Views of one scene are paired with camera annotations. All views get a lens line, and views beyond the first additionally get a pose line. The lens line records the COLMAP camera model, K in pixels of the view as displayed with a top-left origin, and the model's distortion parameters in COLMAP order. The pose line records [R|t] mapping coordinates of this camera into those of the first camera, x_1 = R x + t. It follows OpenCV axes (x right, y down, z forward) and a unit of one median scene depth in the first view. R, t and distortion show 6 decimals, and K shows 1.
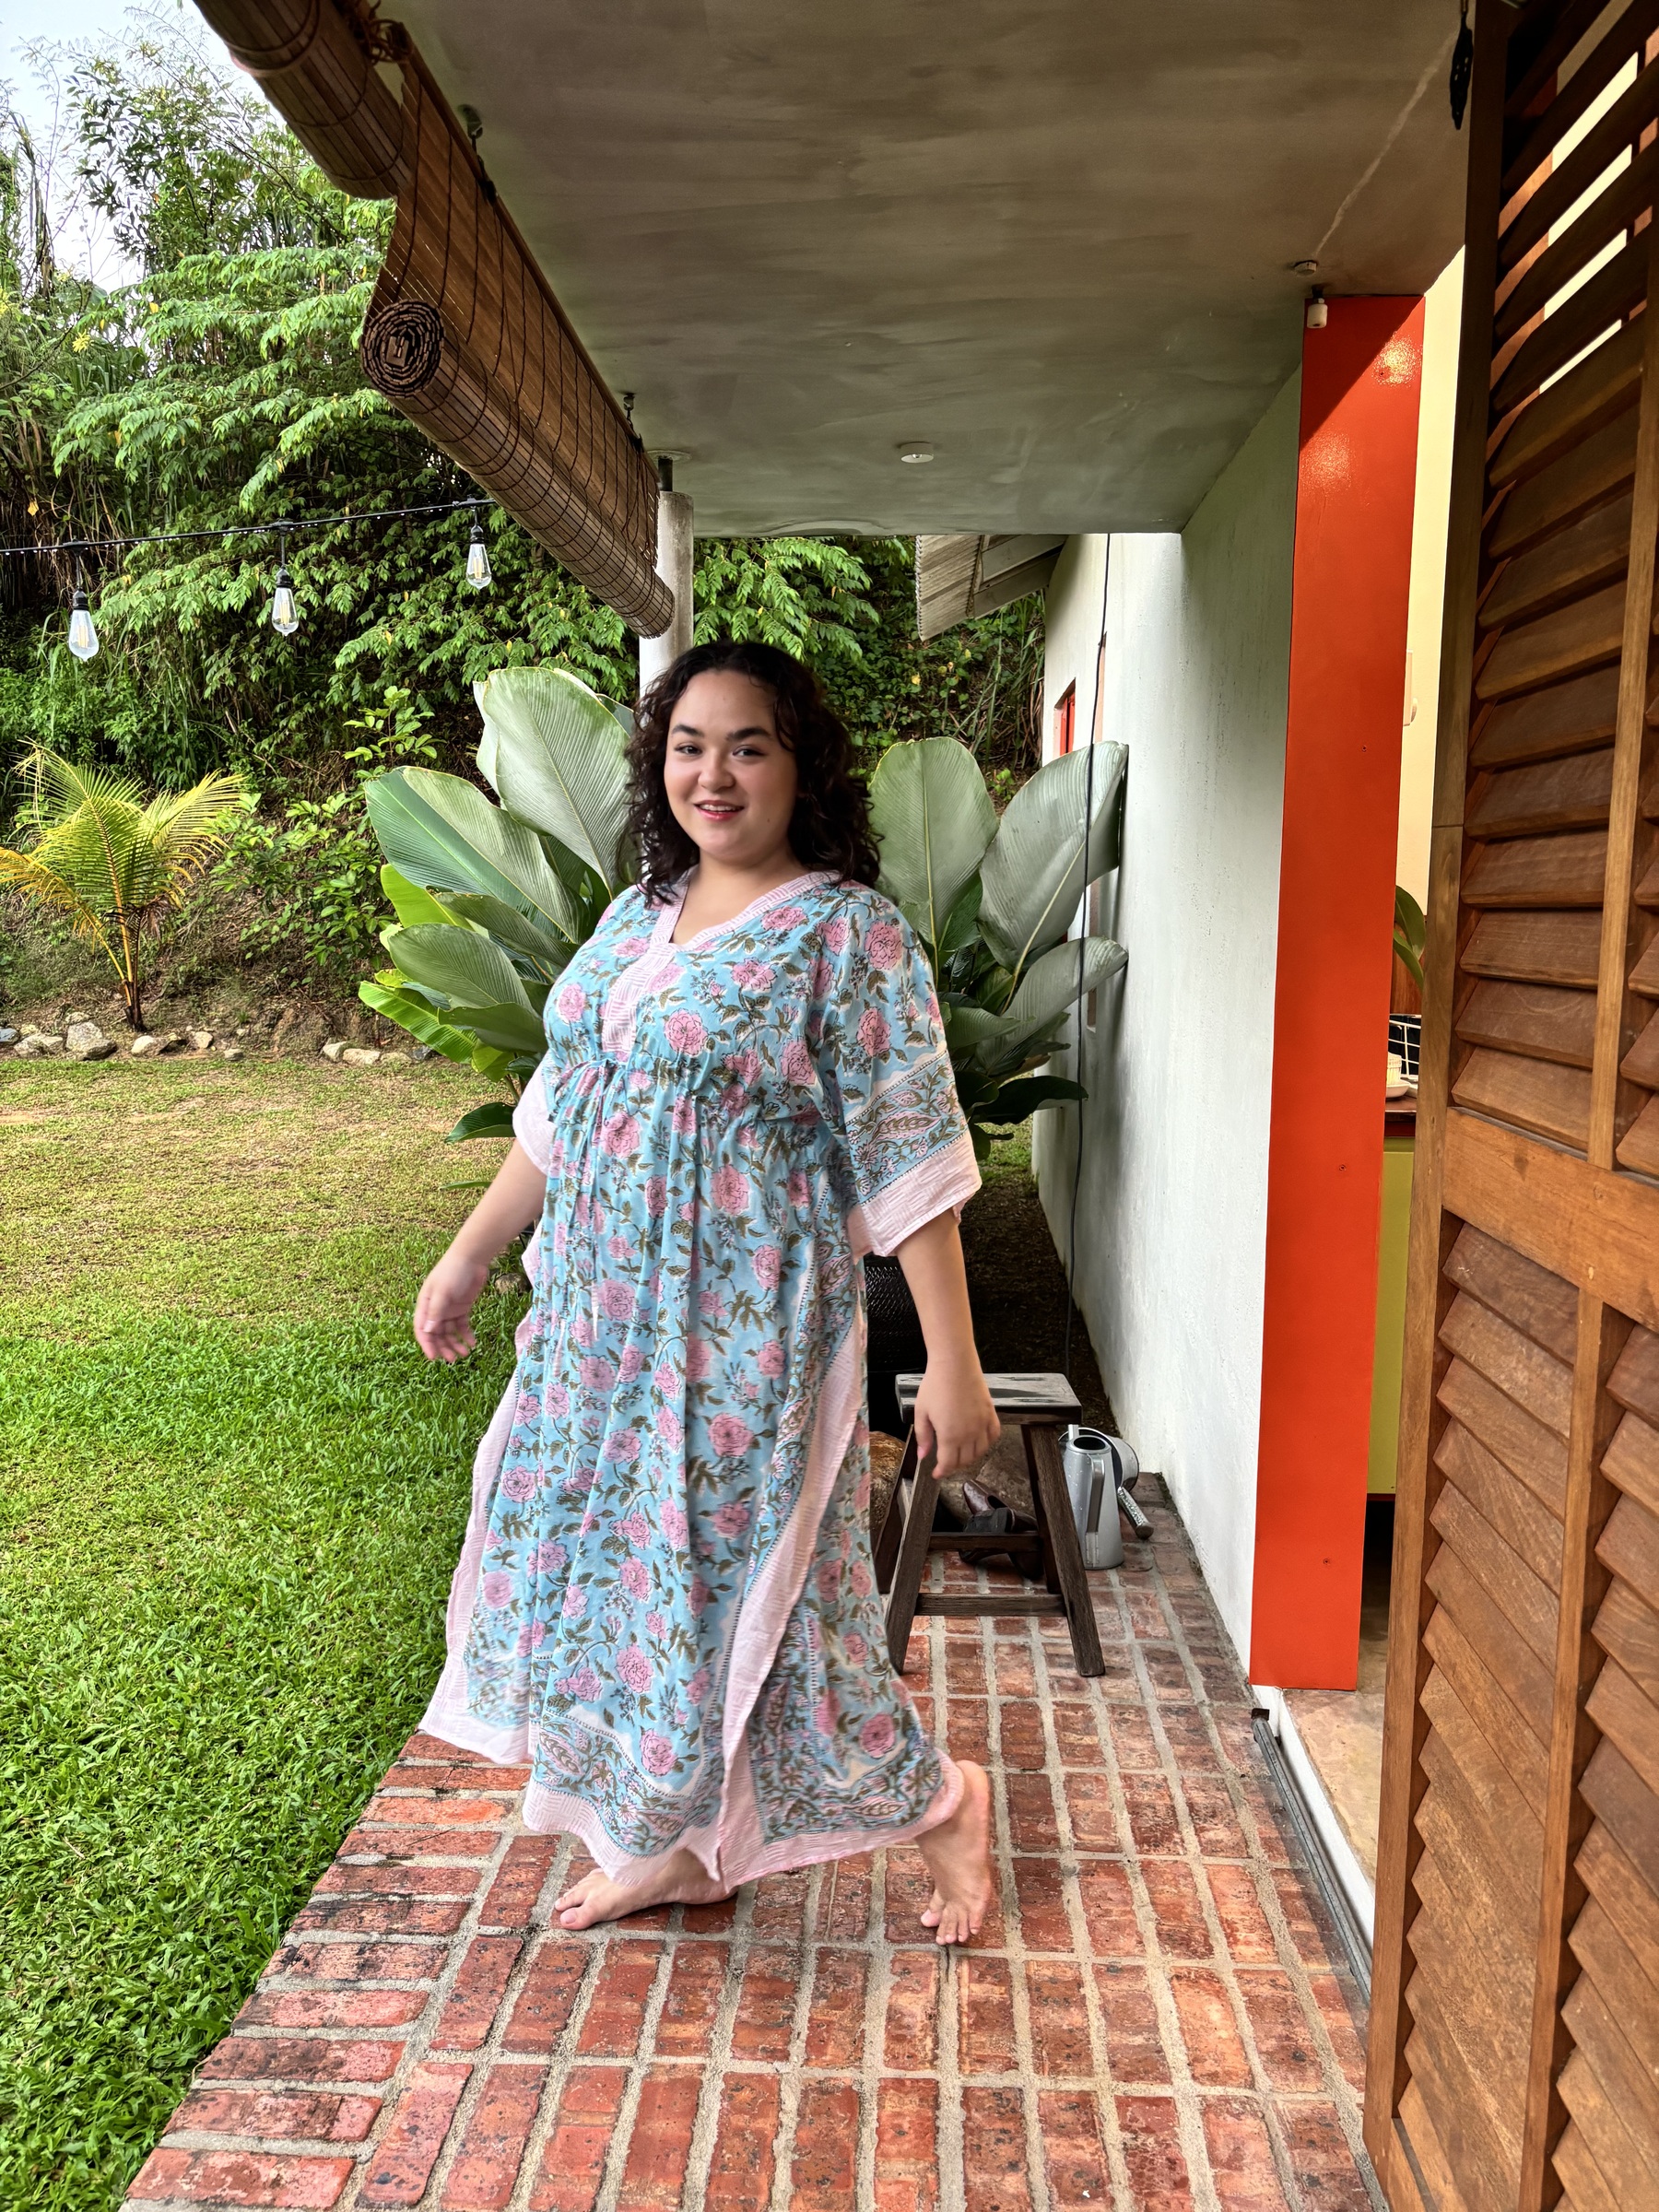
lens RADIAL K [[1687.1, 0, 813.1], [0, 1687.1, 1124.9], [0, 0, 1]] dist [0.034219, -0.046737]
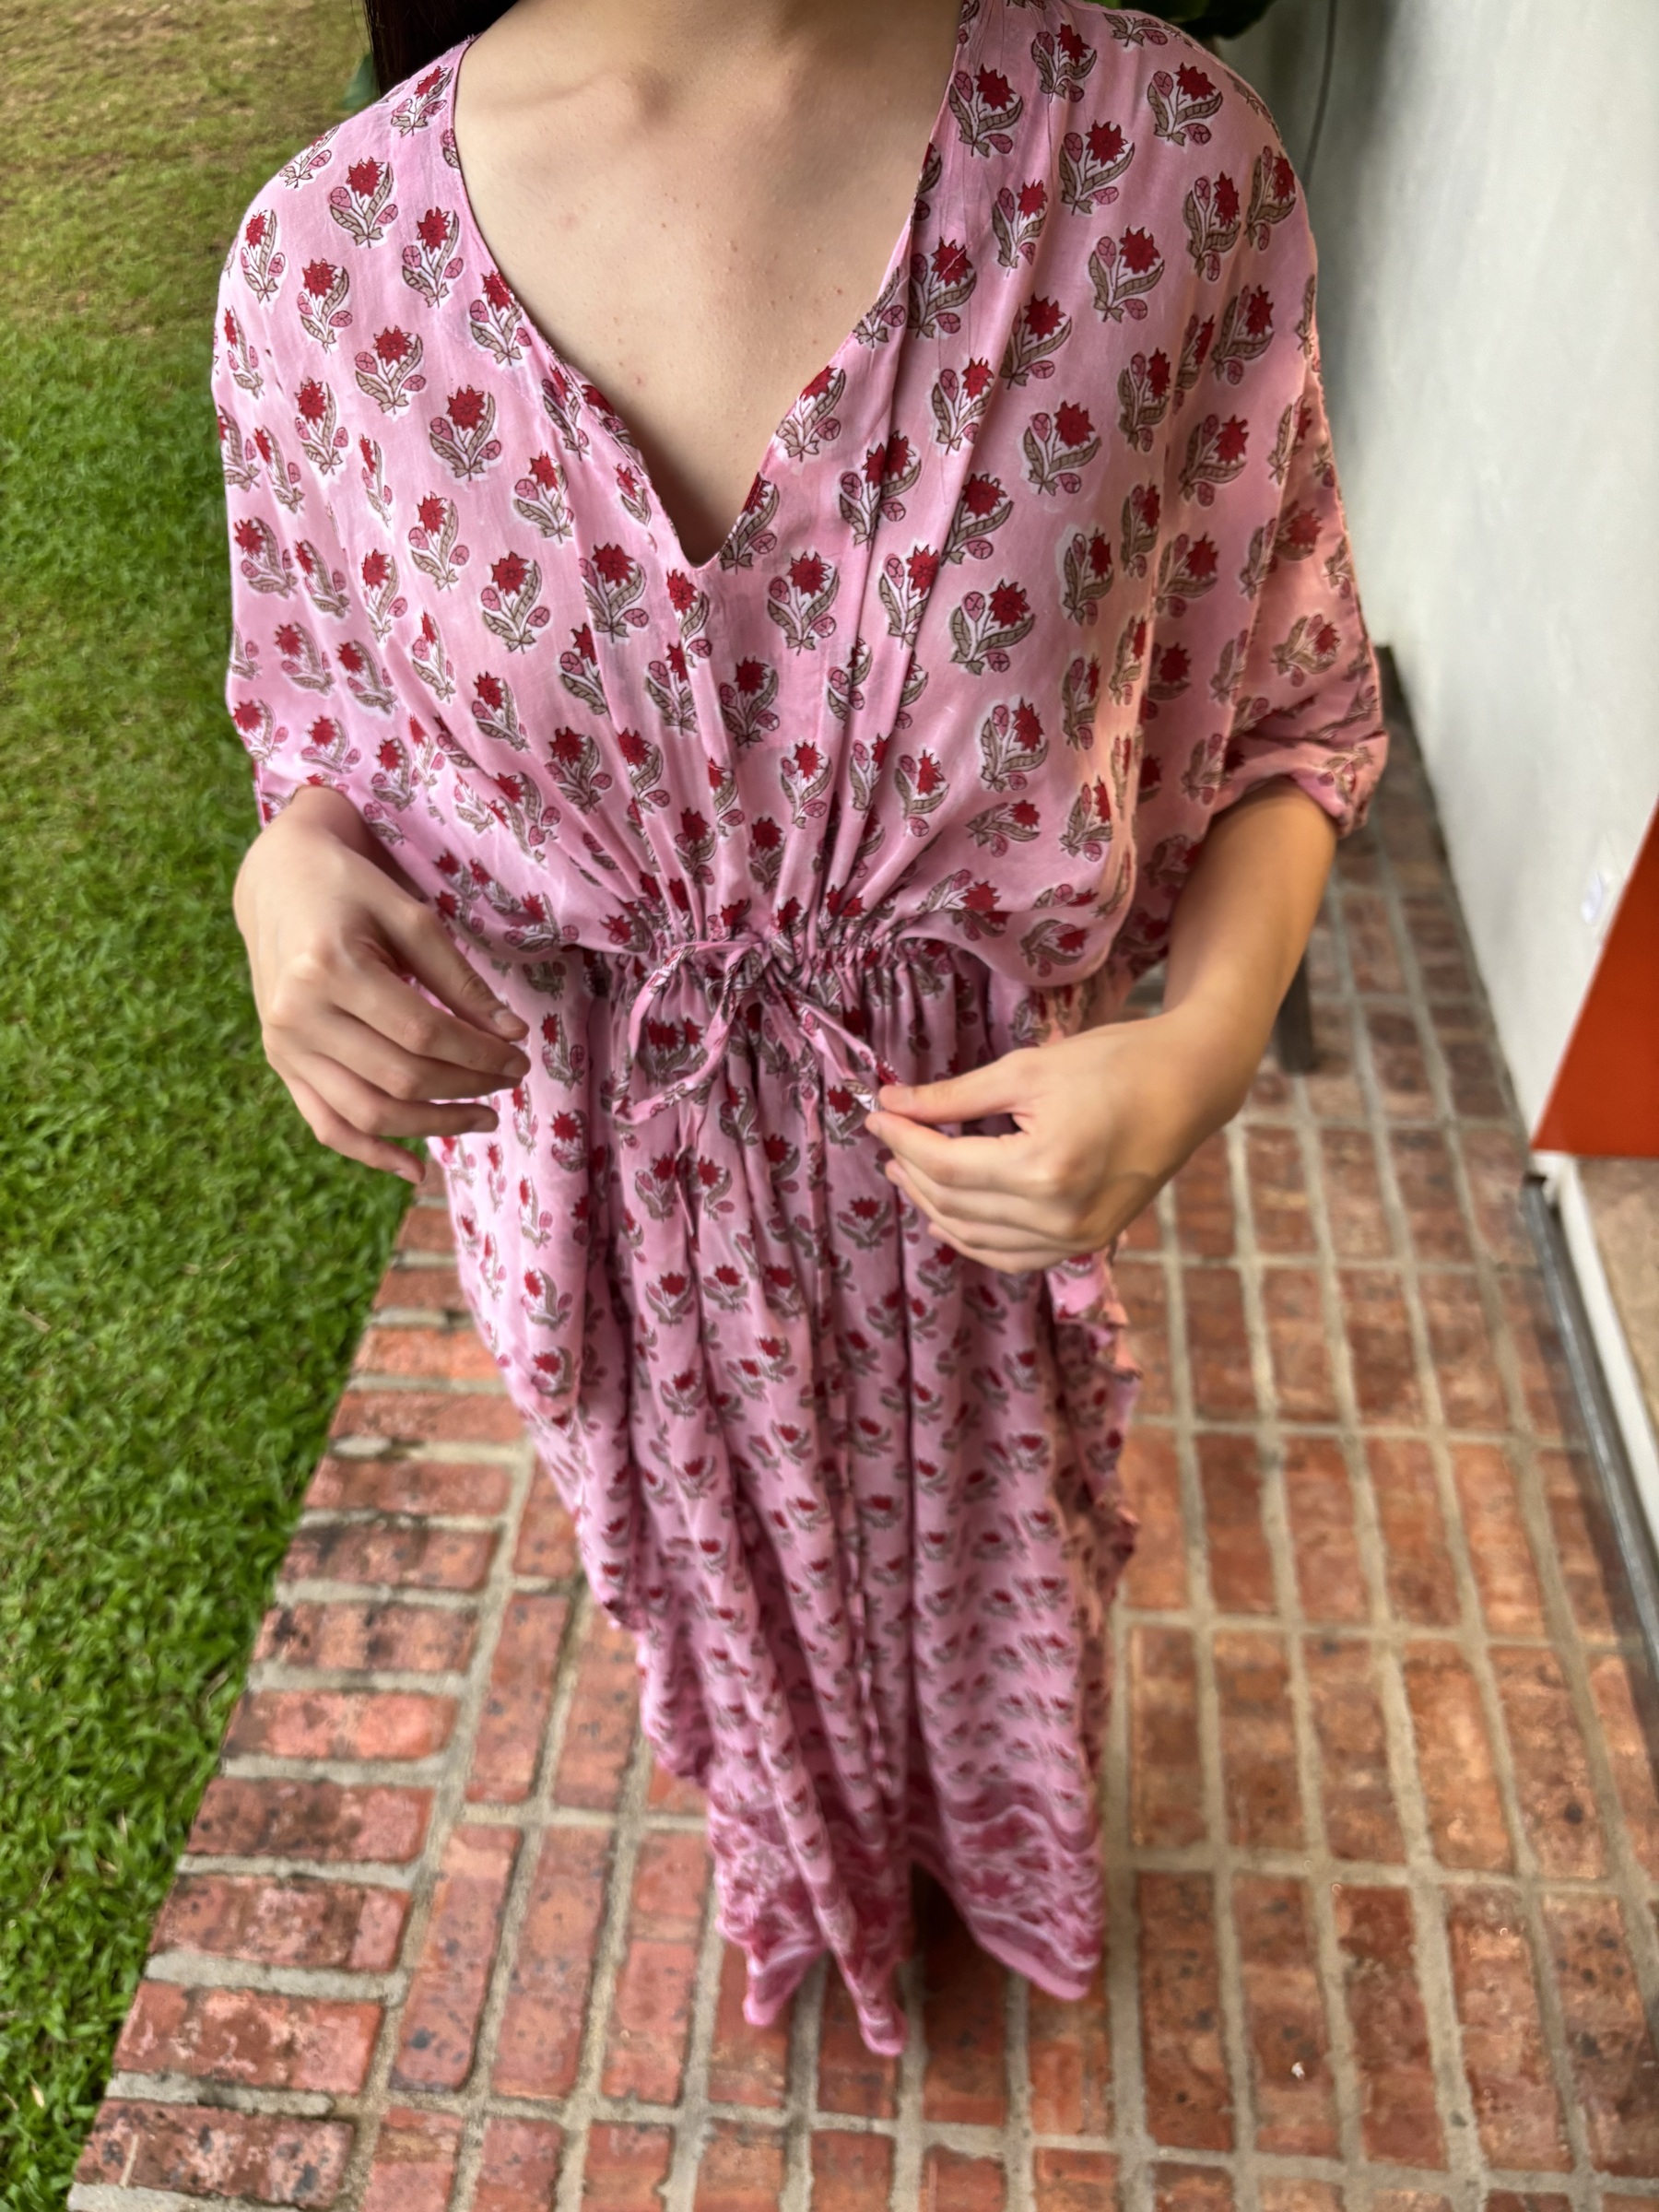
lens RADIAL K [[1687.1, 0, 788.1], [0, 1687.1, 1173.1], [0, 0, 1]] dist [0.034219, -0.046737]
pose [[0.998088, -0.007991, -0.061288, -0.015263], [0.044769, 0.777125, 0.627751, -0.124697], [0.042612, -0.629295, 0.775997, 0.393333]]
